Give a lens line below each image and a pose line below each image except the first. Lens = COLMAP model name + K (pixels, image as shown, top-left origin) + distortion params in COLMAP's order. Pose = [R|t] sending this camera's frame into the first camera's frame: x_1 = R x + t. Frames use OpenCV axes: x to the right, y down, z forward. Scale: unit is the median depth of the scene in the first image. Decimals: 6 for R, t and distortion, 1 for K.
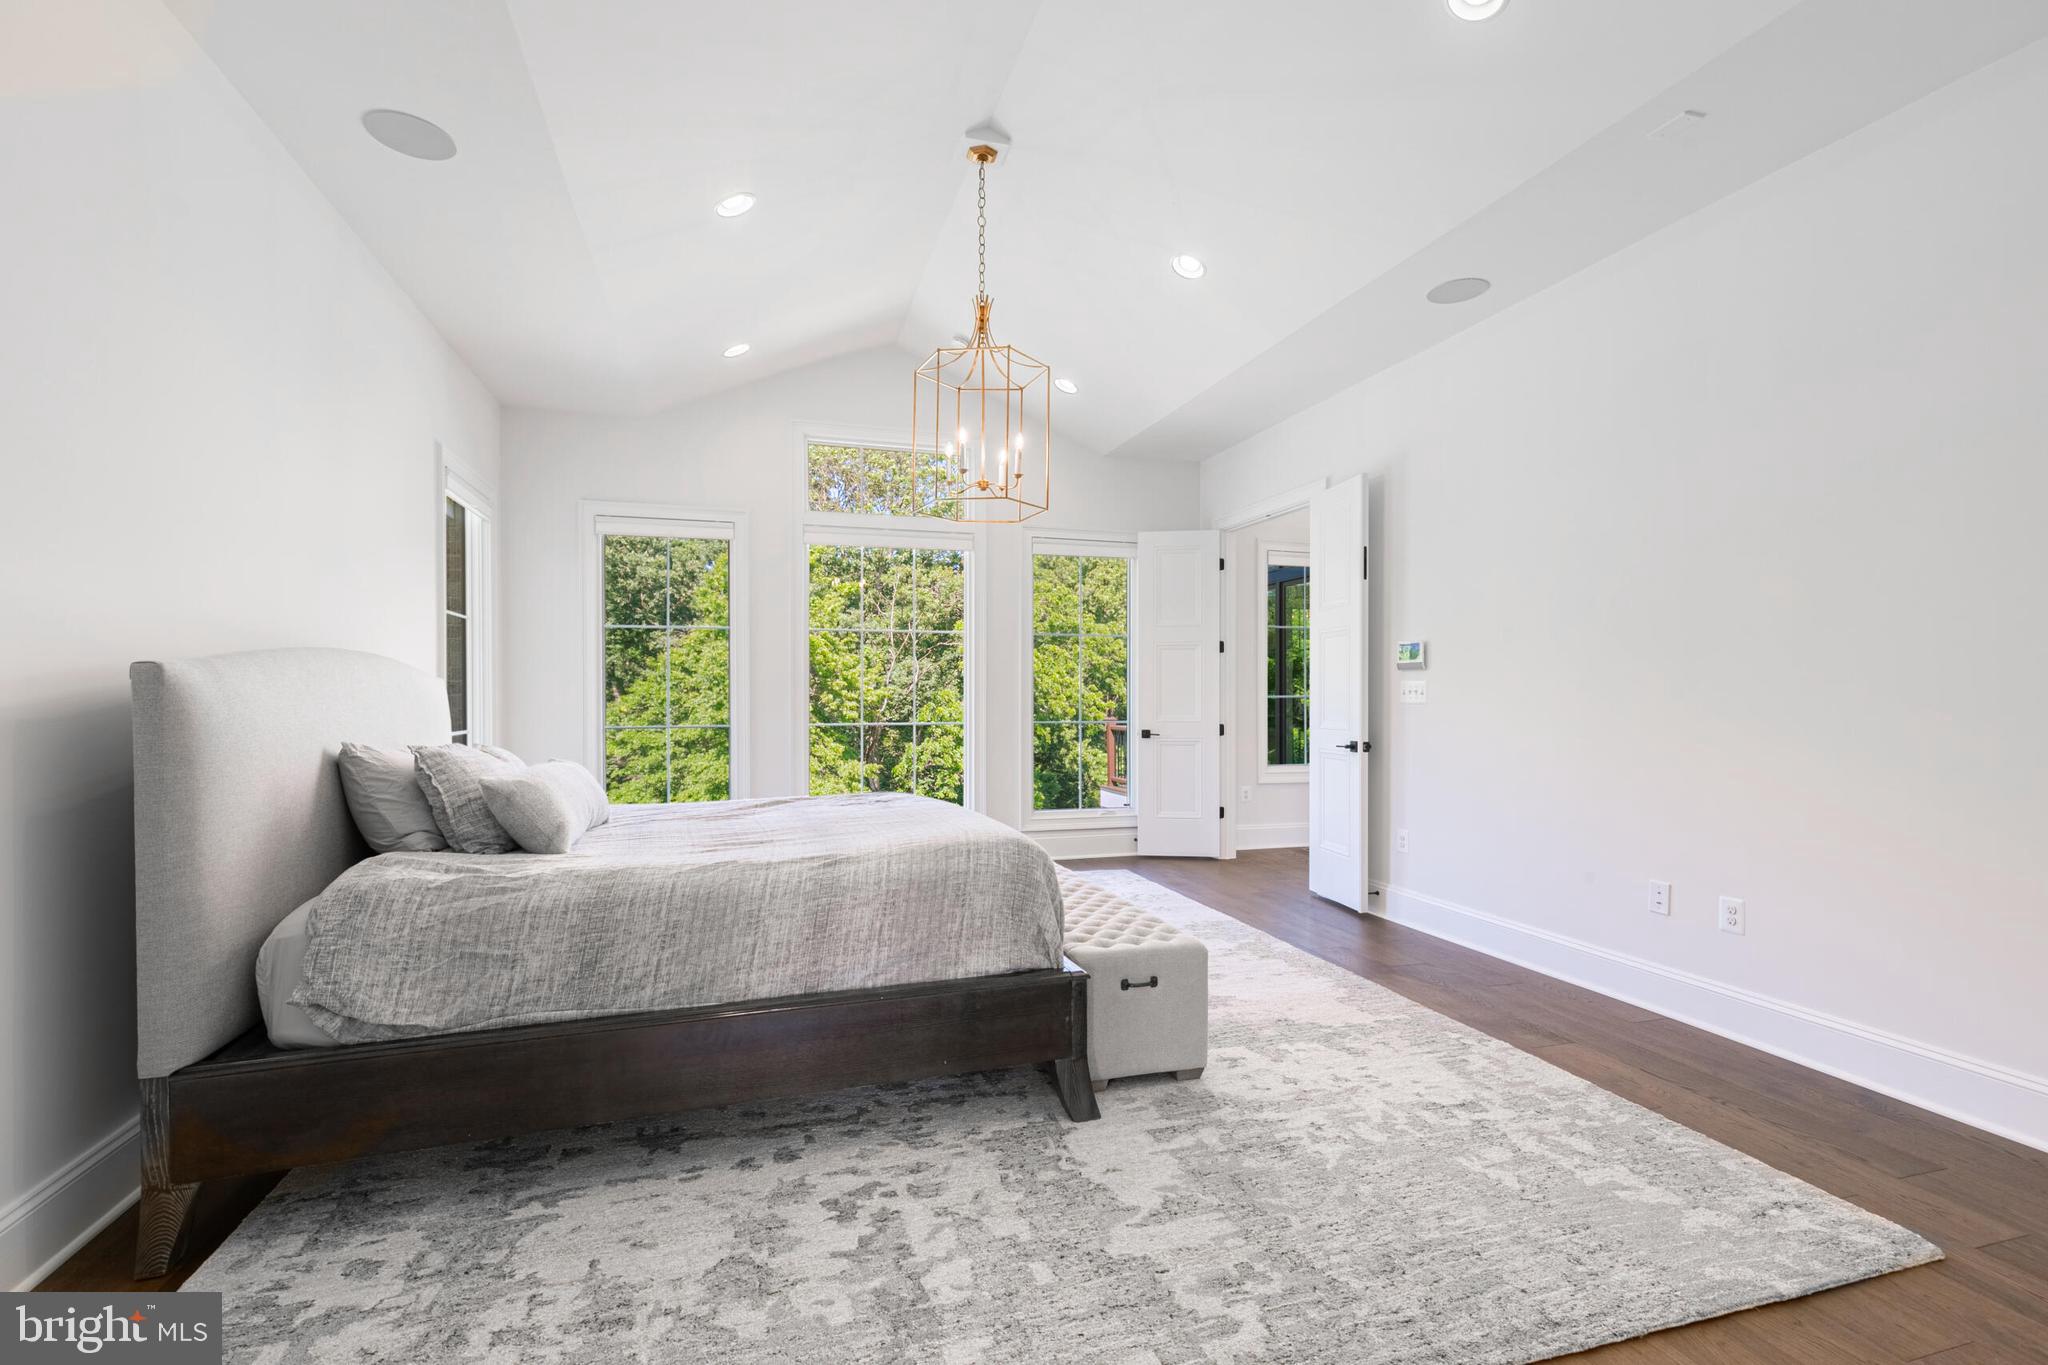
lens RADIAL K [[916.3, 0, 1021.4], [0, 916.3, 692.2], [0, 0, 1]] dist [0.003711, 0.000670]
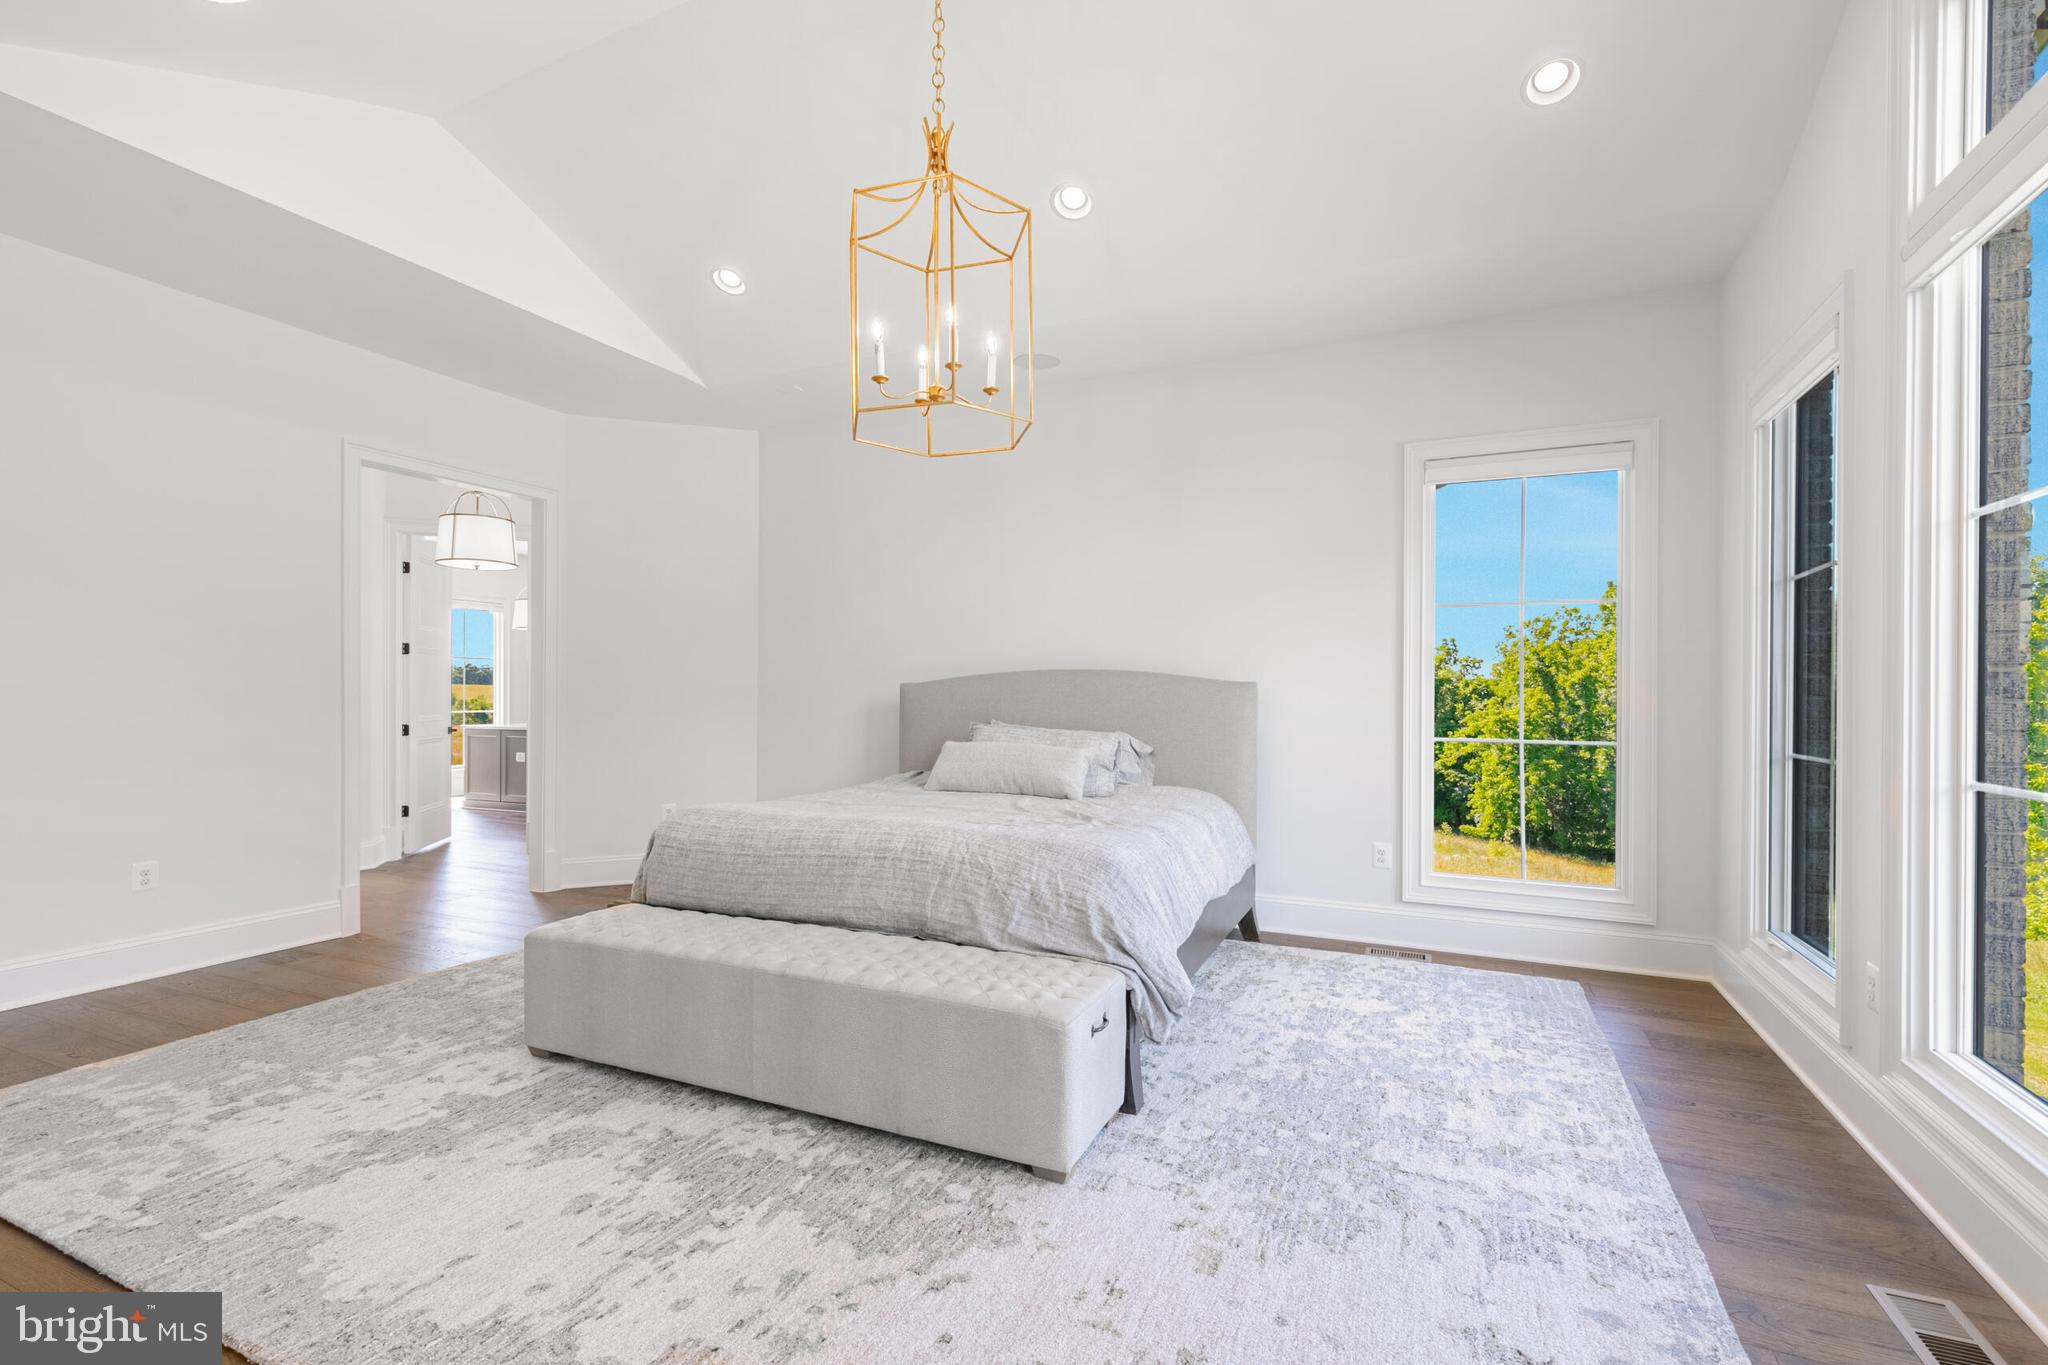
lens RADIAL K [[916.3, 0, 1023.2], [0, 916.3, 693.8], [0, 0, 1]] dist [0.003711, 0.000670]
pose [[-0.666434, -0.004622, -0.745549, 0.641734], [-0.001535, 0.999987, -0.004827, 0.003062], [0.745562, -0.002073, -0.666433, 2.241596]]
